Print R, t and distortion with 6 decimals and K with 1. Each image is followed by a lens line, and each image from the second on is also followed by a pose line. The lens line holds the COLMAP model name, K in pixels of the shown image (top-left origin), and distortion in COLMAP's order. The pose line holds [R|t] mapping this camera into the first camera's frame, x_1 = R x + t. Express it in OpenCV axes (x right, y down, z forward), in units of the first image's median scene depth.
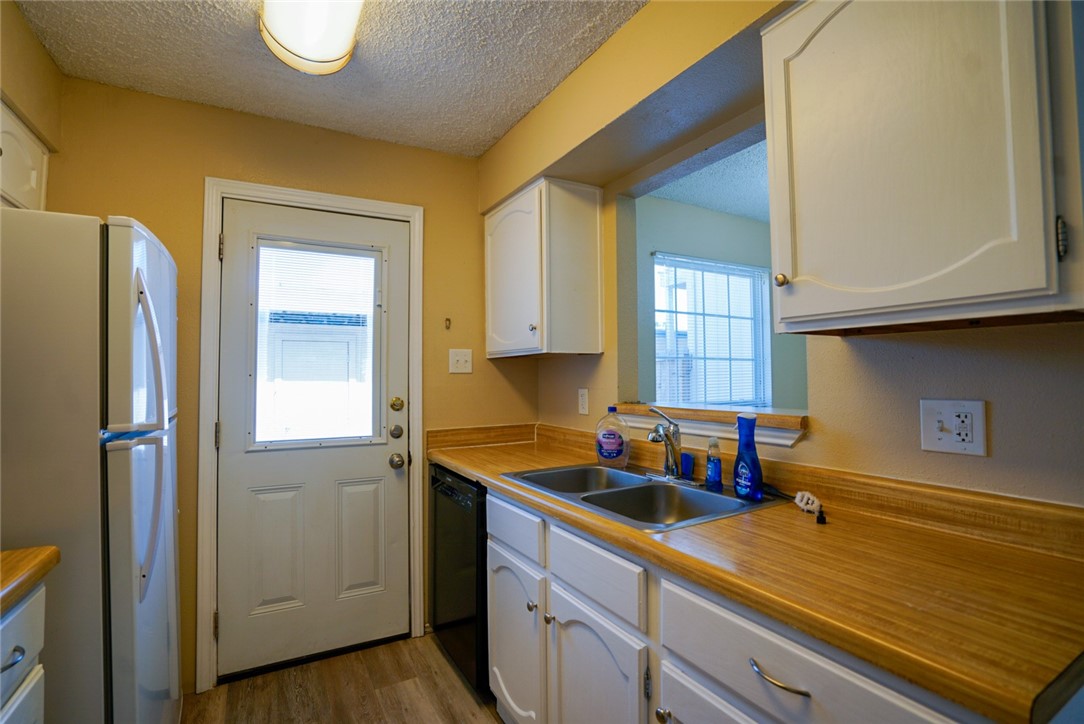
lens RADIAL K [[497.4, 0, 538.2], [0, 497.4, 362.2], [0, 0, 1]] dist [-0.055984, 0.020570]
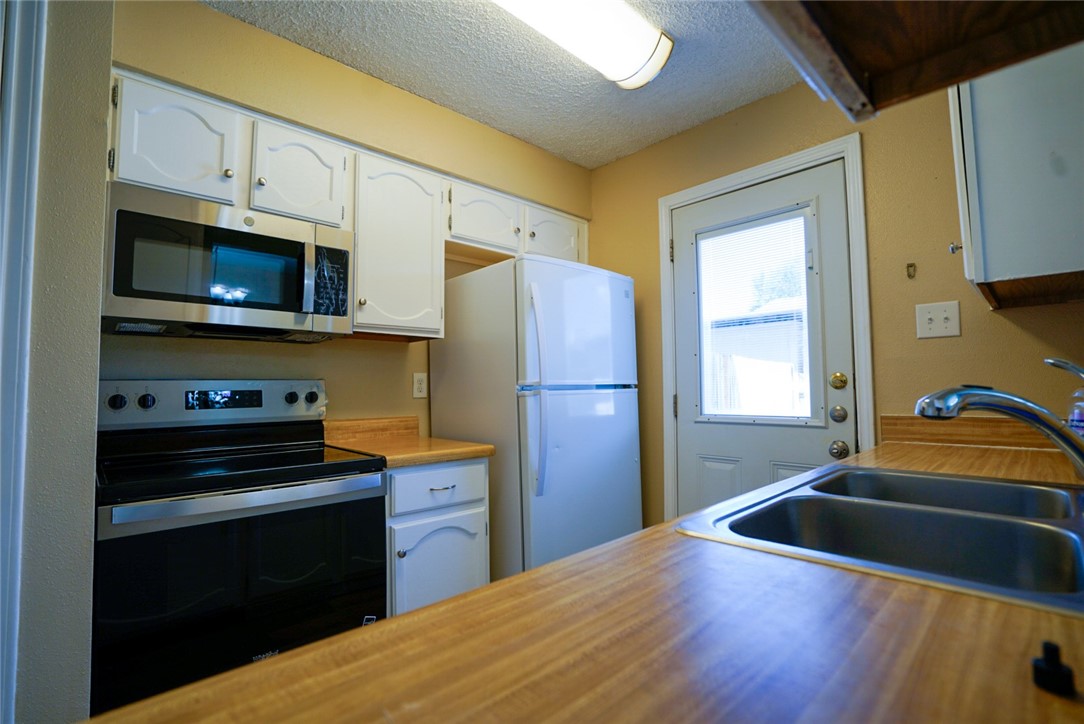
lens RADIAL K [[497.4, 0, 538.2], [0, 497.4, 362.2], [0, 0, 1]] dist [-0.055984, 0.020570]
pose [[0.249743, -0.050314, -0.967004, 0.408305], [0.038481, 0.998376, -0.042008, 0.073587], [0.967547, -0.026720, 0.251273, 0.334780]]
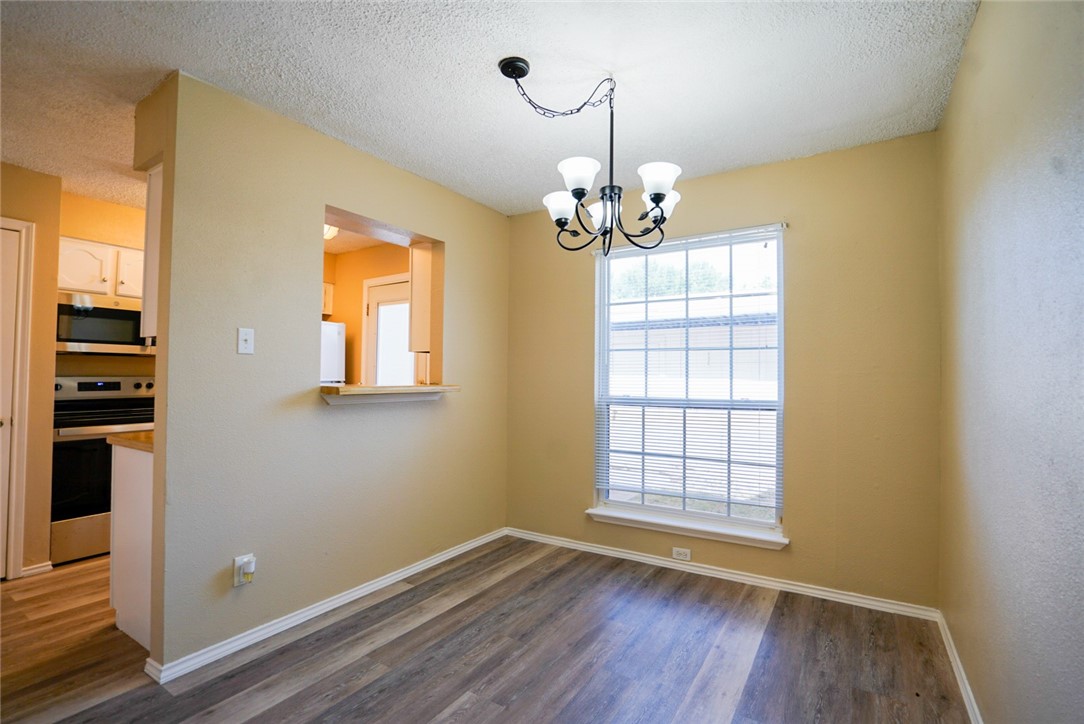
lens RADIAL K [[497.4, 0, 538.2], [0, 497.4, 362.2], [0, 0, 1]] dist [-0.055984, 0.020570]
pose [[0.475199, -0.009785, -0.879824, 1.579250], [0.012442, 0.999913, -0.004400, 0.026107], [0.879790, -0.008856, 0.475279, 0.552925]]
